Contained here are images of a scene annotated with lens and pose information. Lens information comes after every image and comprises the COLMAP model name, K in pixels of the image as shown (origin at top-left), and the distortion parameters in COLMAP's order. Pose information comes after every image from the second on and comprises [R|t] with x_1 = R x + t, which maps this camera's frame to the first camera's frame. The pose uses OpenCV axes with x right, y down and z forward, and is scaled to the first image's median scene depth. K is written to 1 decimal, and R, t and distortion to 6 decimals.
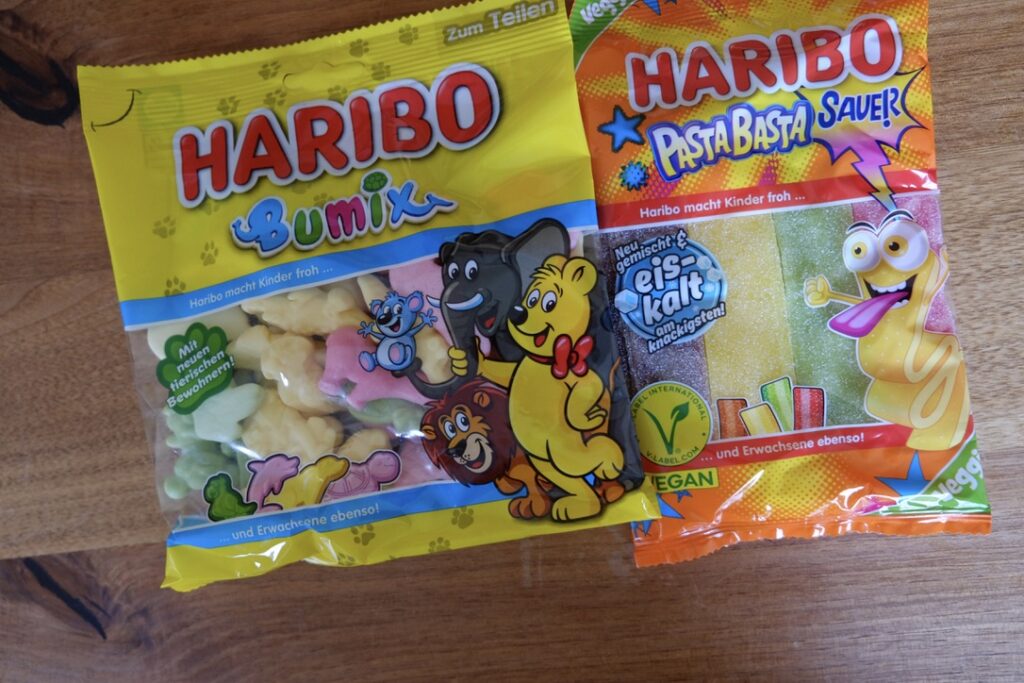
lens RADIAL K [[824.5, 0, 507.8], [0, 824.5, 345.0], [0, 0, 1]] dist [-0.027678, 0.019097]
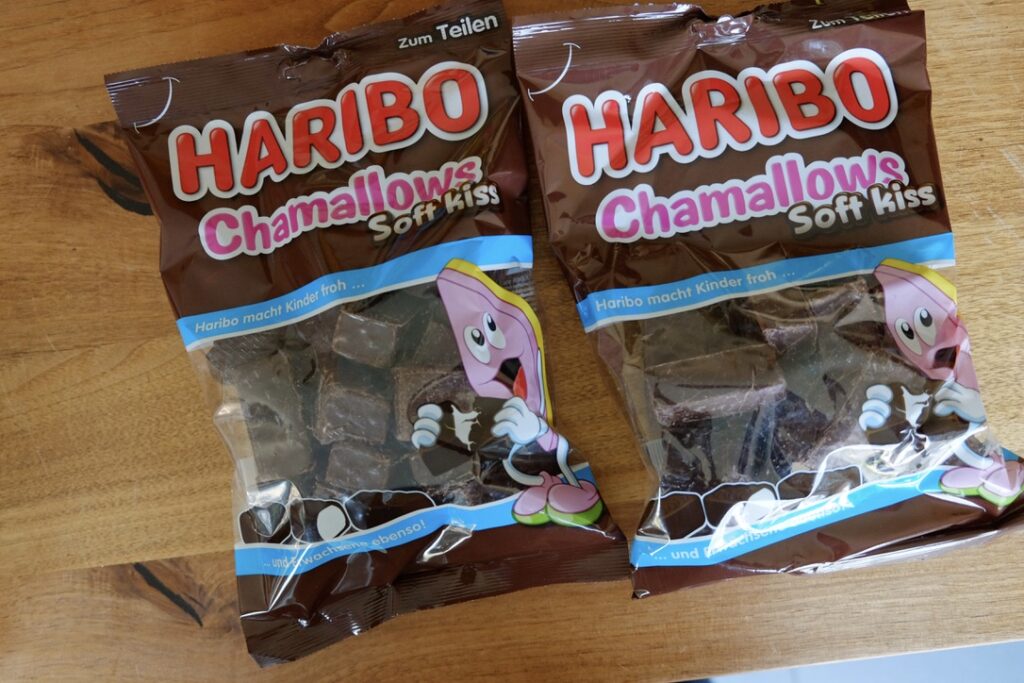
lens RADIAL K [[824.5, 0, 515.6], [0, 824.5, 332.1], [0, 0, 1]] dist [-0.027678, 0.019097]
pose [[0.999560, -0.014027, 0.026150, -0.038355], [0.013639, 0.999795, 0.014968, -0.103172], [-0.026355, -0.014605, 0.999546, -0.260090]]
